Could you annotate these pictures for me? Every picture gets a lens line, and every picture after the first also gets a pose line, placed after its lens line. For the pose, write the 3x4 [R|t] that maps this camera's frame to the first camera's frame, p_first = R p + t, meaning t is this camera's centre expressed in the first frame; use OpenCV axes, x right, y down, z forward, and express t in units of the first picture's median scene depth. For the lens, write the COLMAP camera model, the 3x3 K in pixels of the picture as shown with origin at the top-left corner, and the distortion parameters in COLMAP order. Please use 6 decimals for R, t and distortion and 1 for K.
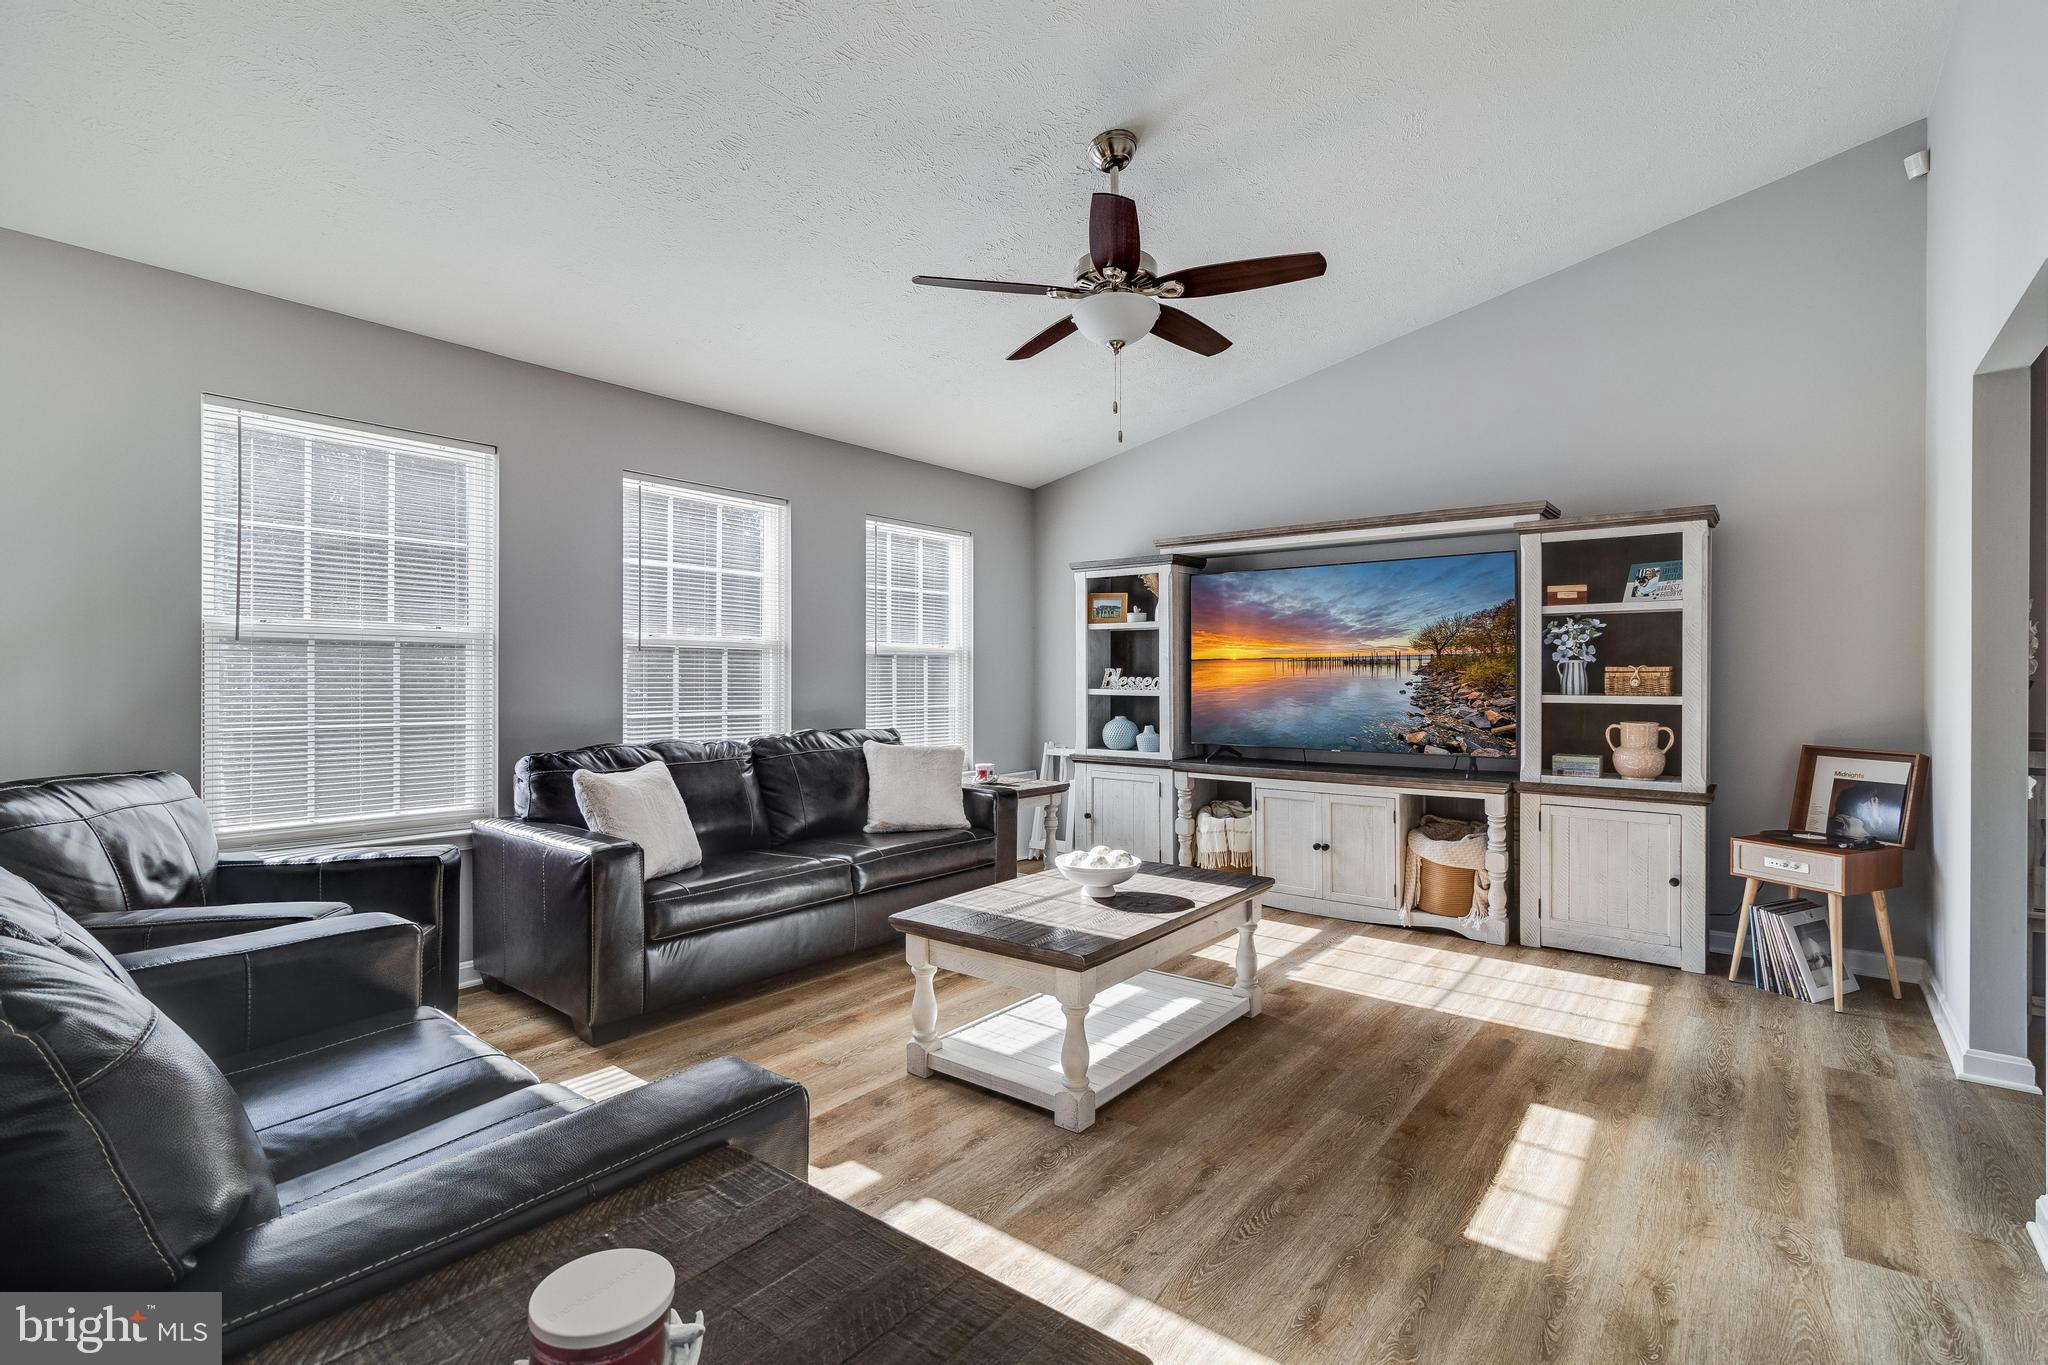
lens RADIAL K [[952.2, 0, 1021.2], [0, 952.2, 678.7], [0, 0, 1]] dist [0.004501, -0.000060]
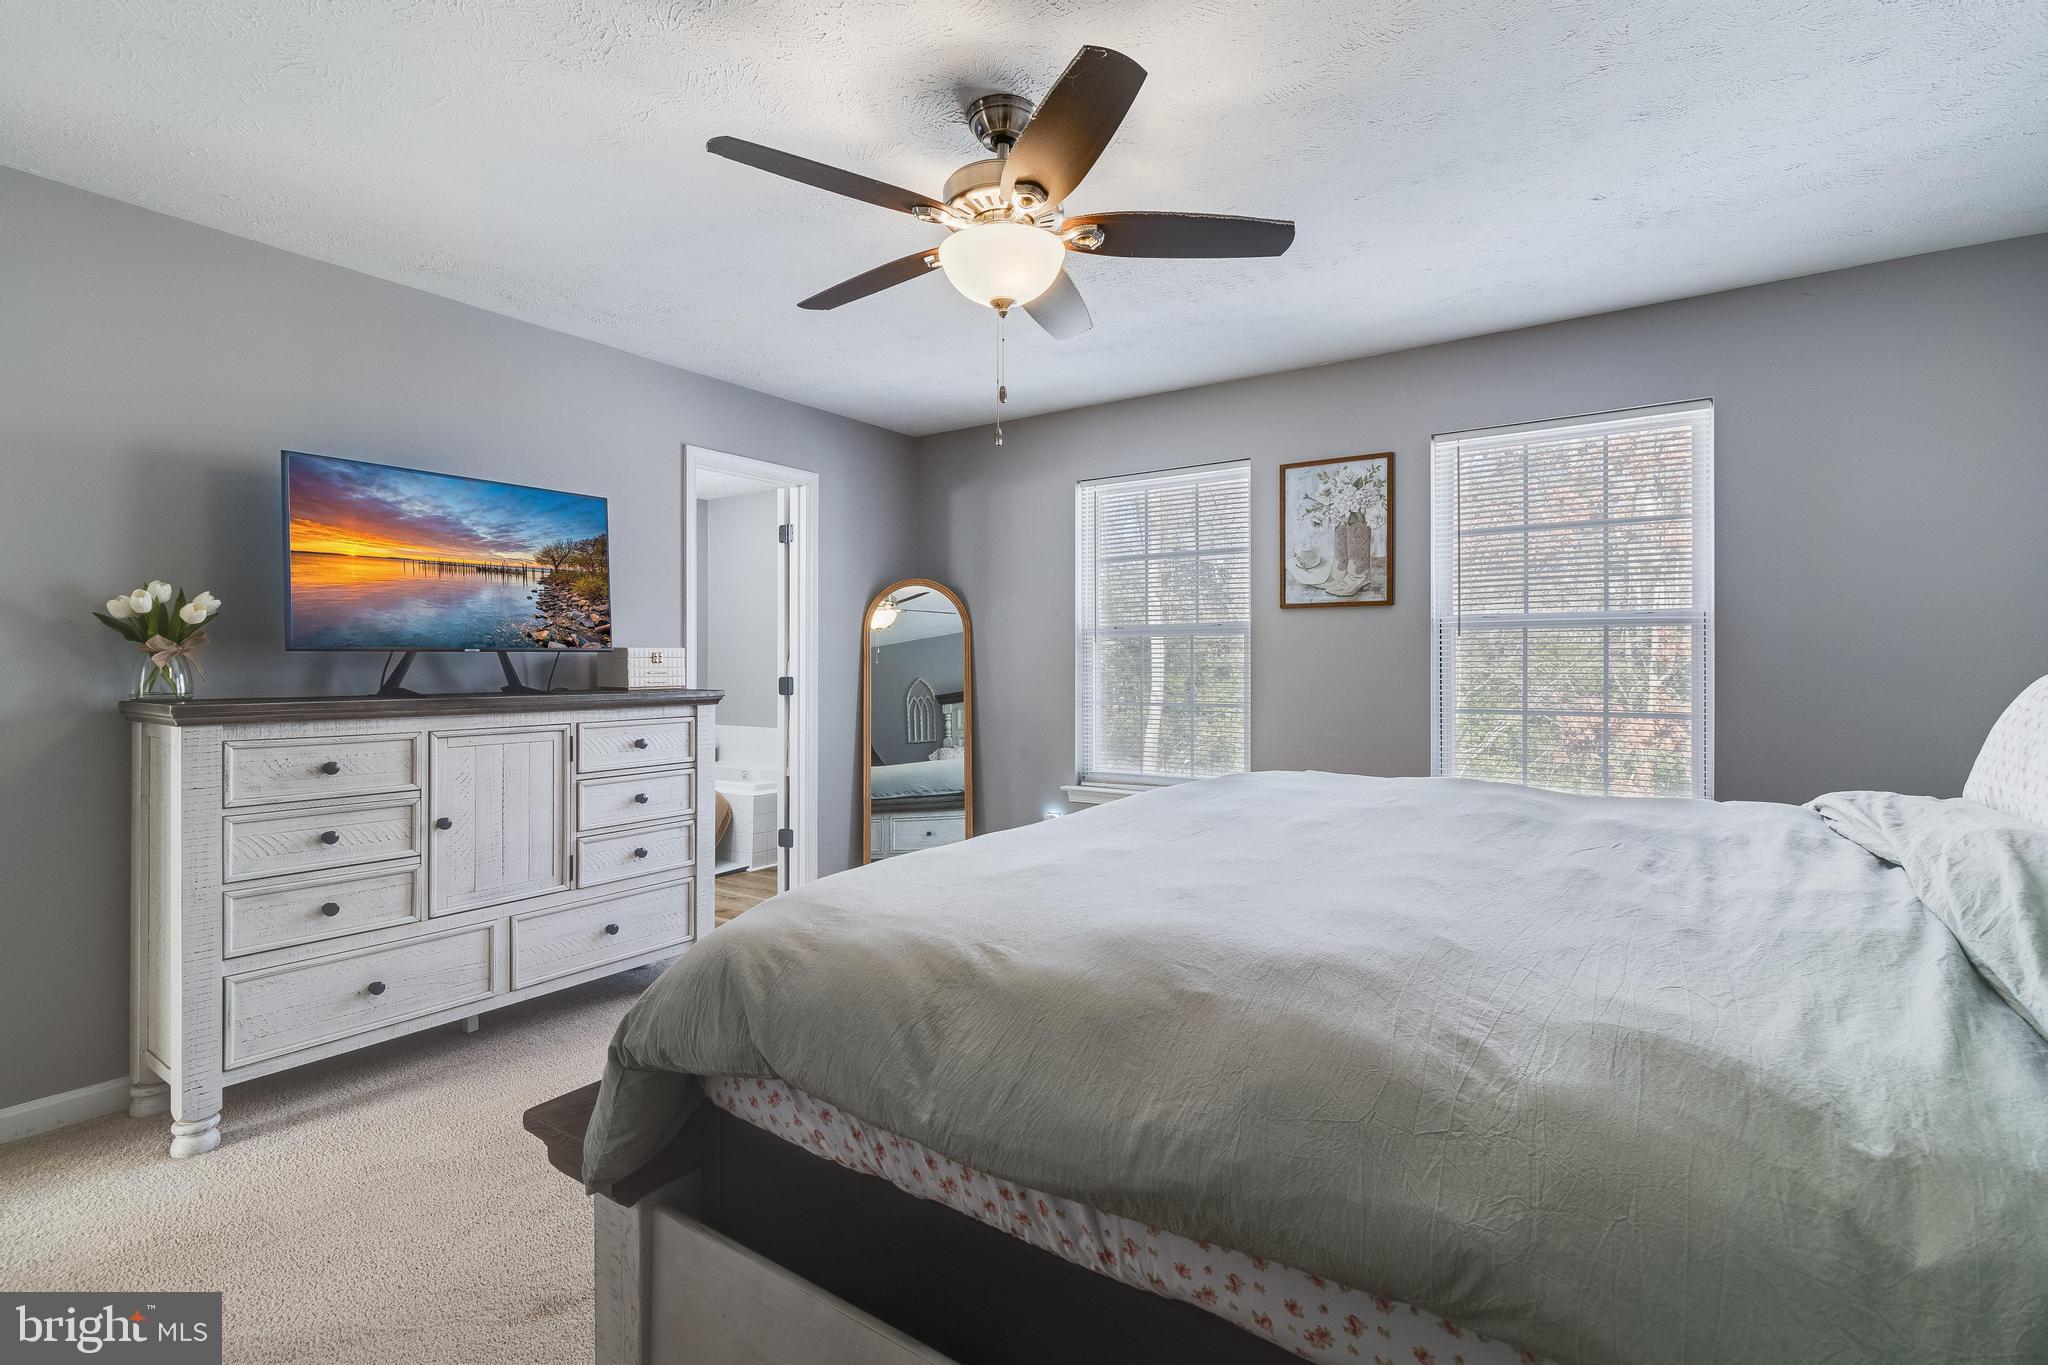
lens RADIAL K [[952.2, 0, 1027.8], [0, 952.2, 672.2], [0, 0, 1]] dist [0.004501, -0.000060]
pose [[-0.045145, -0.007538, 0.998952, -0.835196], [0.009637, 0.999922, 0.007981, 0.104474], [-0.998934, 0.009987, -0.045069, 0.420659]]
